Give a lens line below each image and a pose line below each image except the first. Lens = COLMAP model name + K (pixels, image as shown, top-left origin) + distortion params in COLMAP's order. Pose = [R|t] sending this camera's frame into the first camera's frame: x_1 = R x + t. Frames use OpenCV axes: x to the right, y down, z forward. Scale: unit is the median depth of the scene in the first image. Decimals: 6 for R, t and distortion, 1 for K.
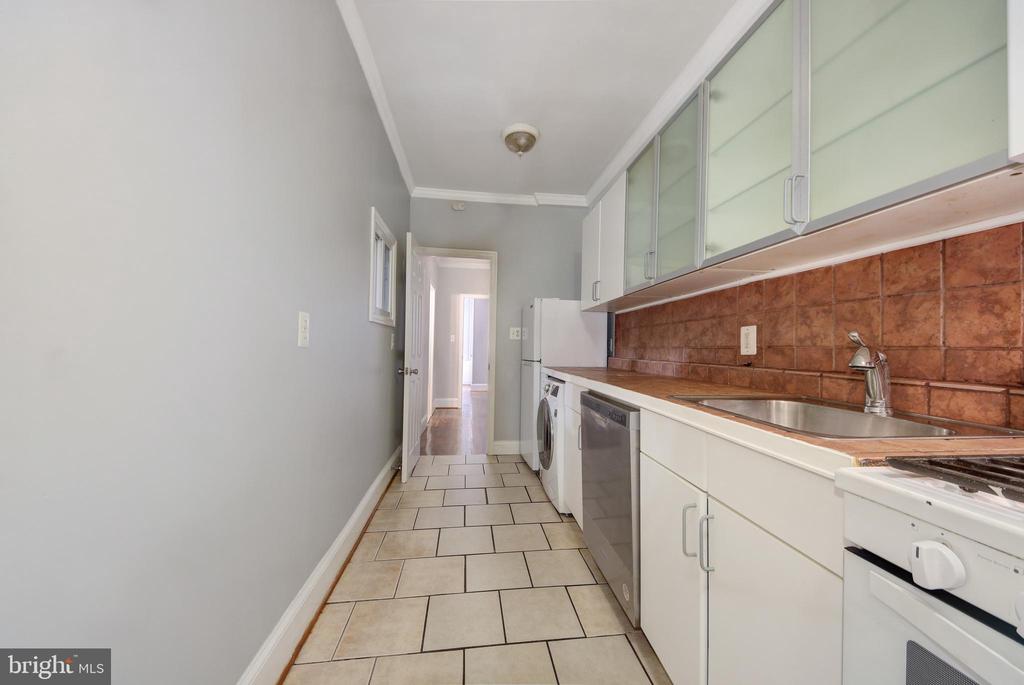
lens RADIAL K [[382.6, 0, 512.0], [0, 382.6, 342.5], [0, 0, 1]] dist [0.051460, -0.022142]
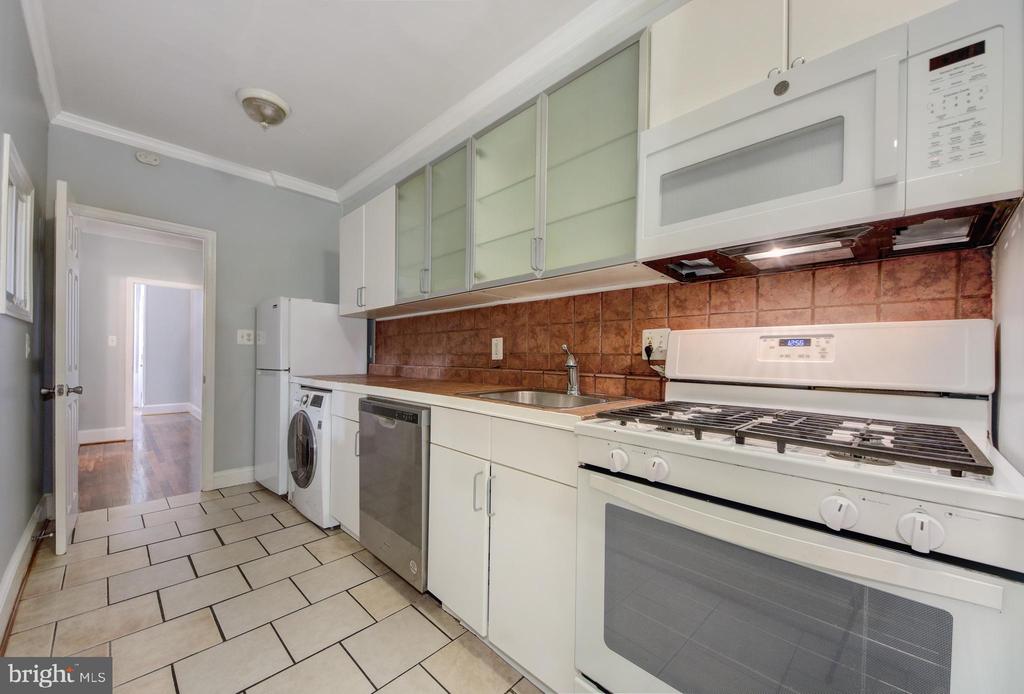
lens RADIAL K [[388.7, 0, 519.9], [0, 388.7, 362.8], [0, 0, 1]] dist [0.055534, -0.024517]
pose [[0.775582, -0.015632, 0.631053, -0.139949], [-0.006935, 0.999422, 0.033280, -0.001906], [-0.631209, -0.030188, 0.775025, -0.058745]]
